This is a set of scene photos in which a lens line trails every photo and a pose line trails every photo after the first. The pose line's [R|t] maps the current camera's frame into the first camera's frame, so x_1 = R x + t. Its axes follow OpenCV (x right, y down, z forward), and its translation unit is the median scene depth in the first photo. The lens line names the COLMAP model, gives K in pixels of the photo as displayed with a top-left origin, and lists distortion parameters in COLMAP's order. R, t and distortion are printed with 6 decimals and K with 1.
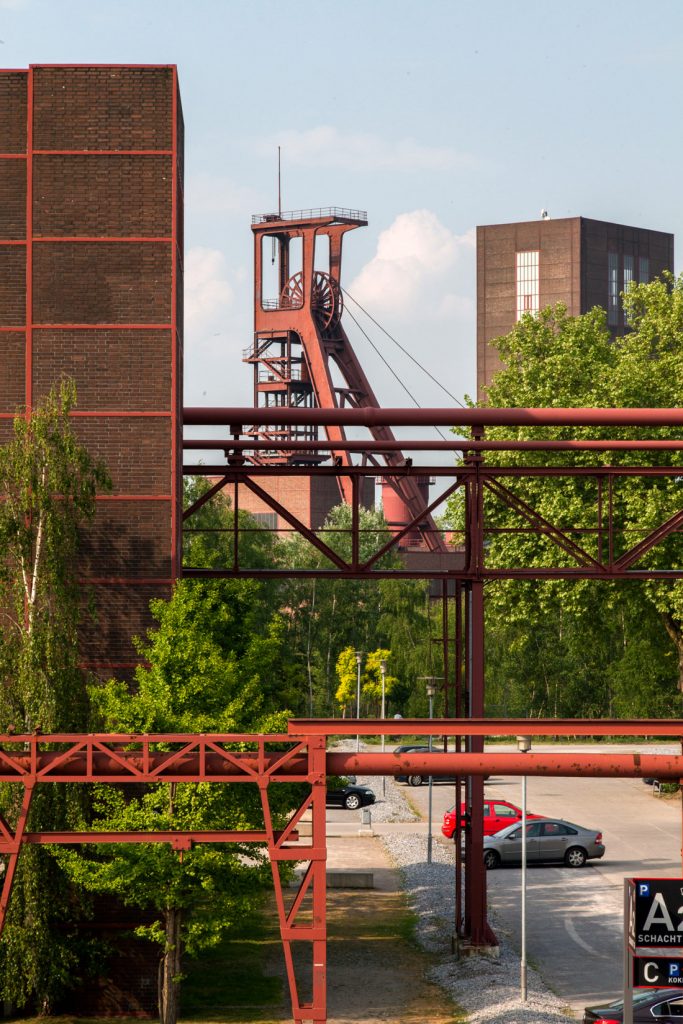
lens RADIAL K [[3187.7, 0, 341.5], [0, 3187.7, 512.0], [0, 0, 1]] dist [0.013559, -1.250081]
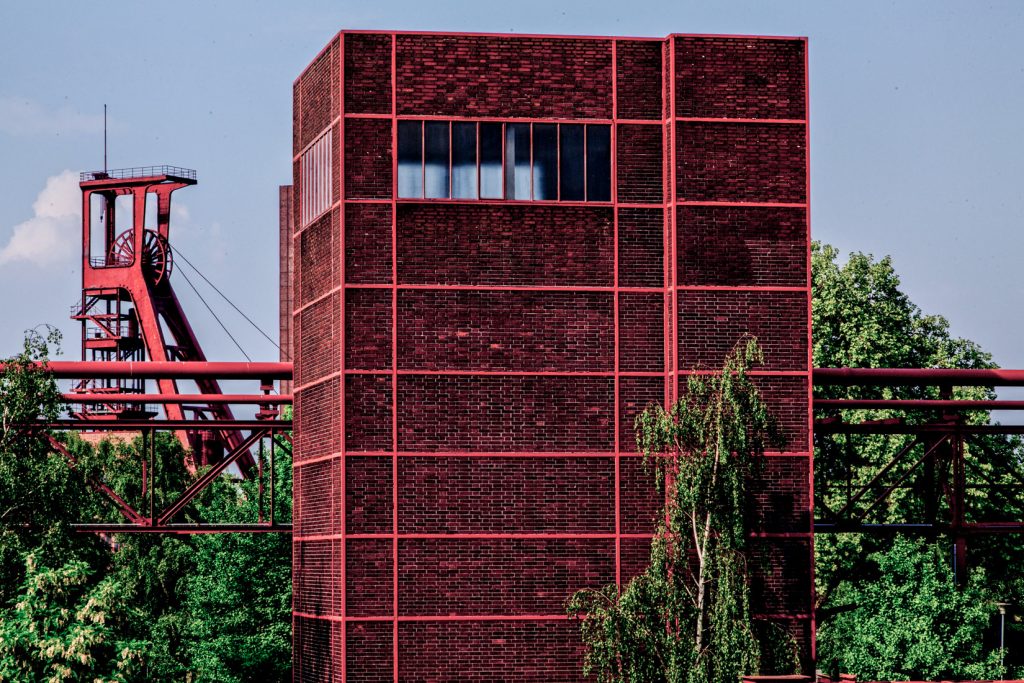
lens RADIAL K [[3187.7, 0, 338.4], [0, 3187.7, 343.5], [0, 0, 1]] dist [0.013559, -1.250081]
pose [[0.991025, 0.005226, 0.133578, -0.212101], [0.000036, 0.999225, -0.039360, 0.000195], [-0.133680, 0.039012, 0.990256, -0.002754]]
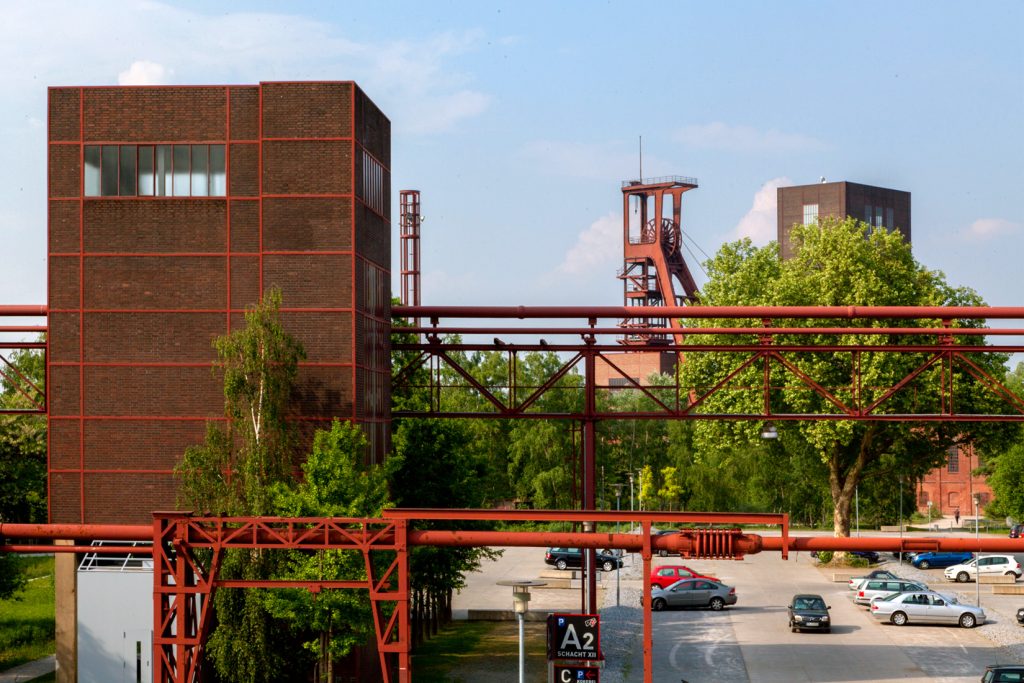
lens RADIAL K [[2092.3, 0, 516.4], [0, 2092.3, 438.8], [0, 0, 1]] dist [-0.033679, -0.087939]
pose [[0.993854, 0.005488, -0.110567, 0.084347], [-0.002274, 0.999572, 0.029175, 0.001129], [0.110679, -0.028745, 0.993440, 0.004984]]
